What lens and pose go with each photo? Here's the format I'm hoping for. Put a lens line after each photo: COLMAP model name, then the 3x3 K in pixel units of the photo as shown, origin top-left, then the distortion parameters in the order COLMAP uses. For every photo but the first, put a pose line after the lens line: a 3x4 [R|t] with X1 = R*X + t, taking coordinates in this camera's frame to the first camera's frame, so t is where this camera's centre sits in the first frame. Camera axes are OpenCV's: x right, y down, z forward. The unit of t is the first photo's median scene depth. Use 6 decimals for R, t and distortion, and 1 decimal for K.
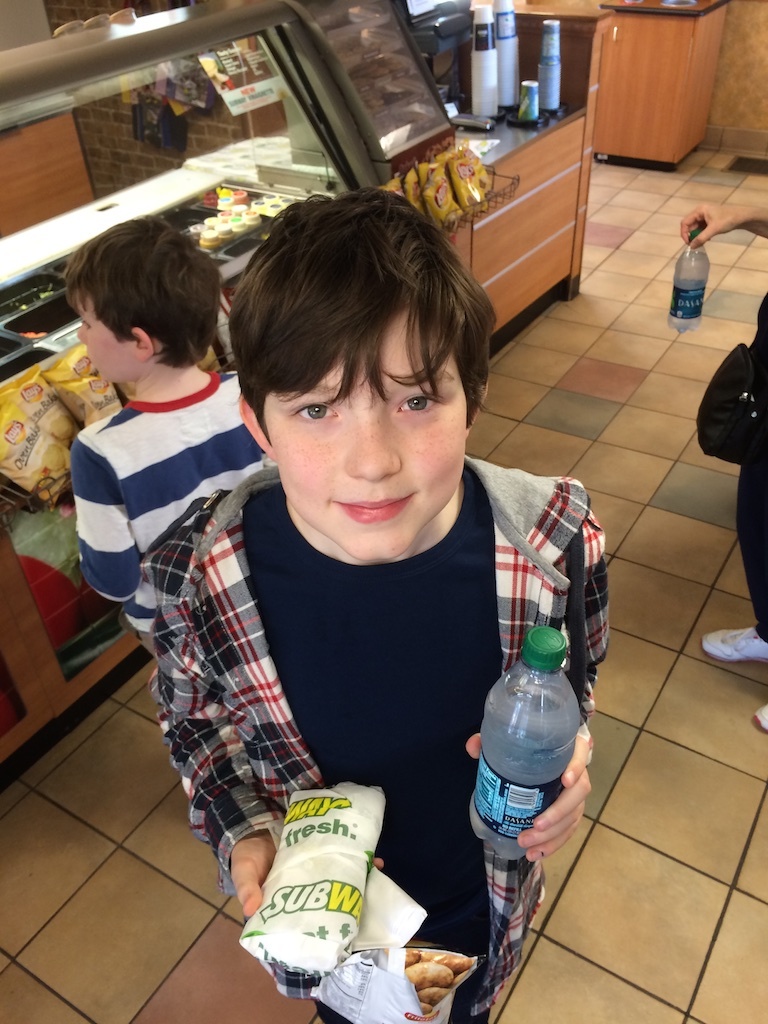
lens RADIAL K [[881.1, 0, 382.5], [0, 881.1, 509.3], [0, 0, 1]] dist [0.077015, -0.113443]
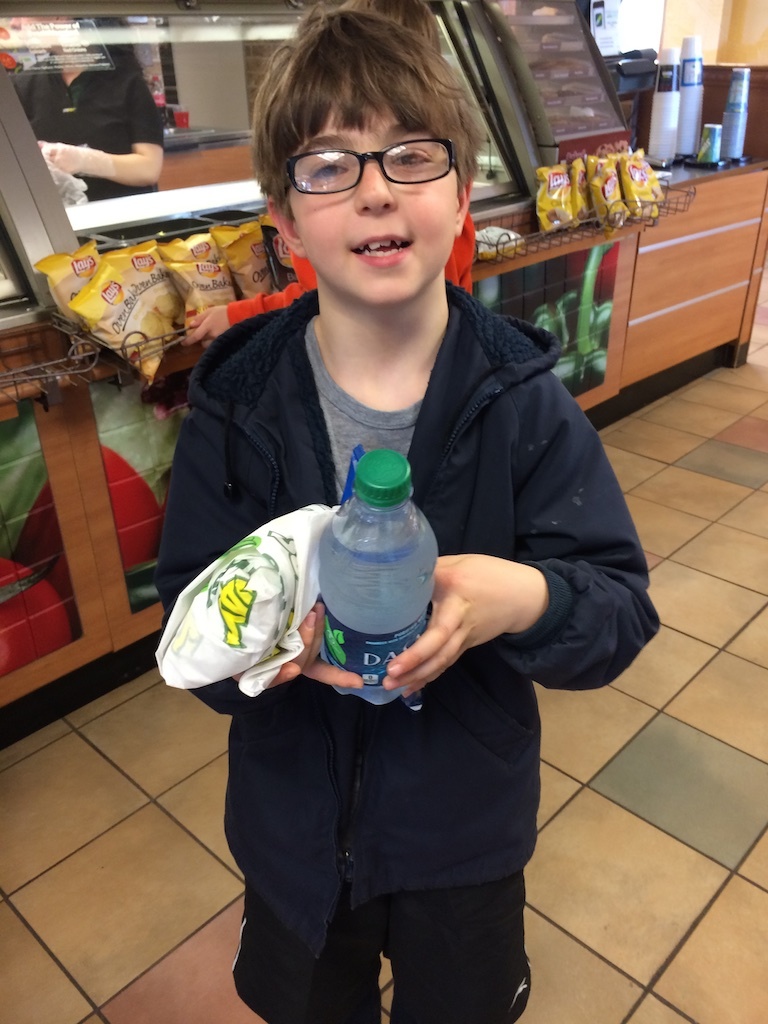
lens RADIAL K [[881.1, 0, 386.1], [0, 881.1, 514.3], [0, 0, 1]] dist [0.077015, -0.113443]
pose [[0.982002, 0.116797, -0.148427, 0.011597], [-0.137487, 0.980875, -0.137771, 0.110358], [0.129497, 0.155698, 0.979280, 0.083087]]
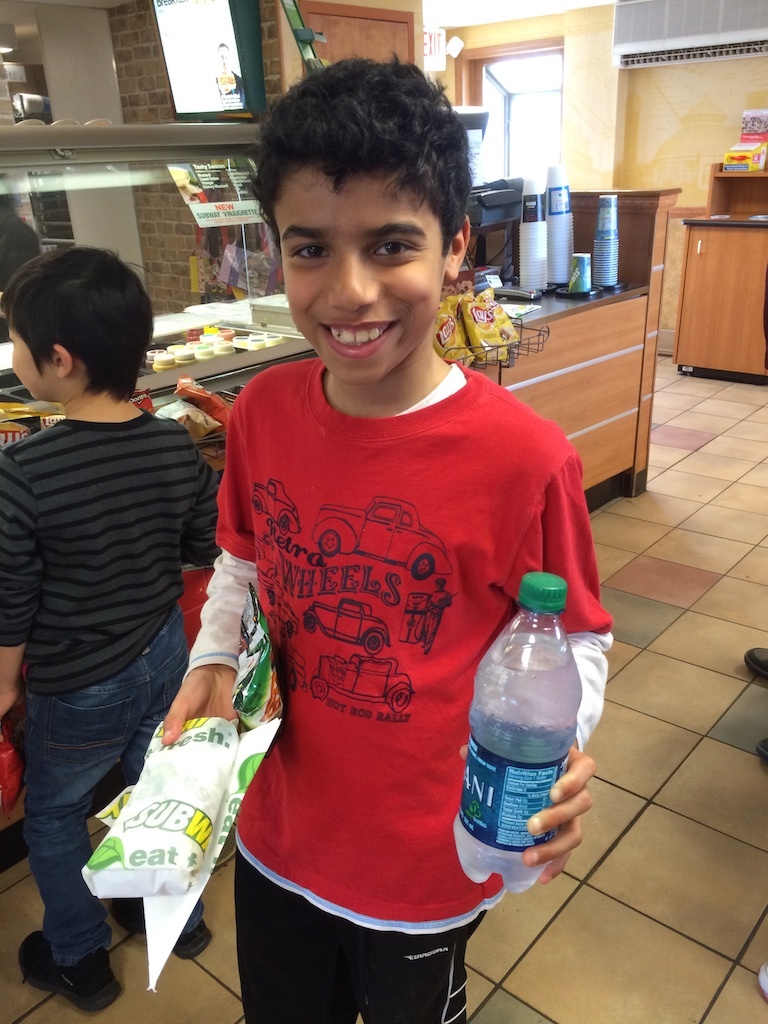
lens RADIAL K [[881.1, 0, 384.3], [0, 881.1, 512.2], [0, 0, 1]] dist [0.077015, -0.113443]
pose [[0.990094, 0.060885, -0.126522, 0.096385], [-0.091082, 0.964281, -0.248728, 0.020371], [0.106859, 0.257788, 0.960274, 0.174092]]
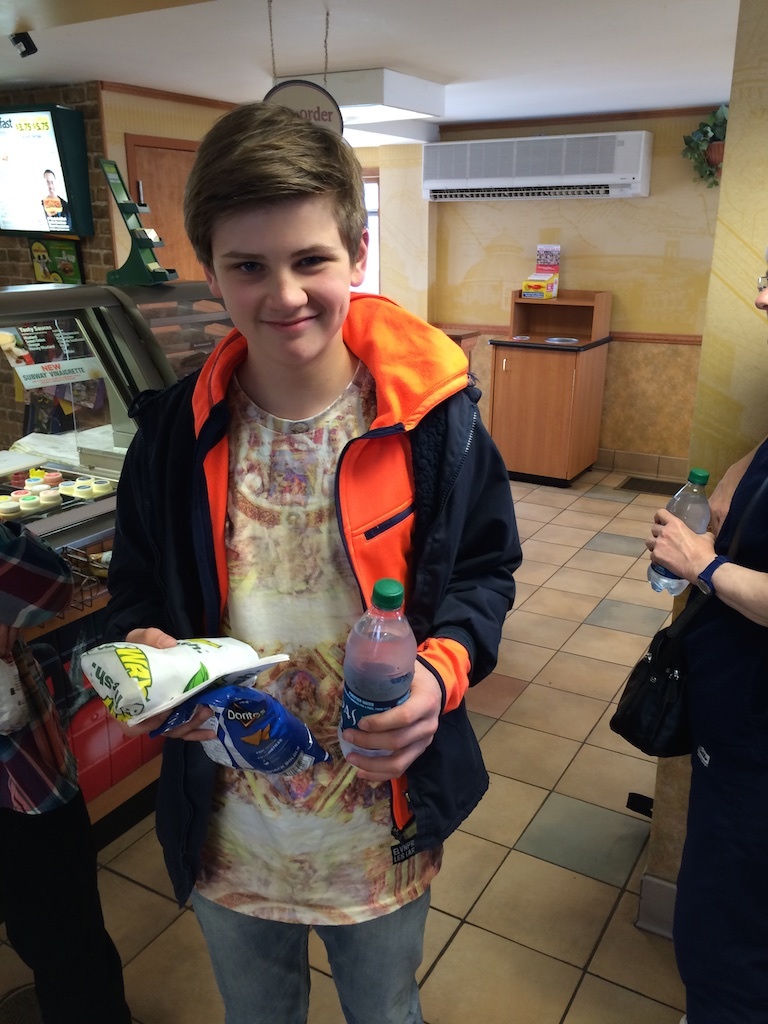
lens RADIAL K [[881.1, 0, 385.8], [0, 881.1, 508.4], [0, 0, 1]] dist [0.077015, -0.113443]
pose [[0.998119, 0.033855, 0.051116, 0.108582], [-0.014516, 0.940507, -0.339465, -0.016007], [-0.059567, 0.338084, 0.939229, 0.113593]]
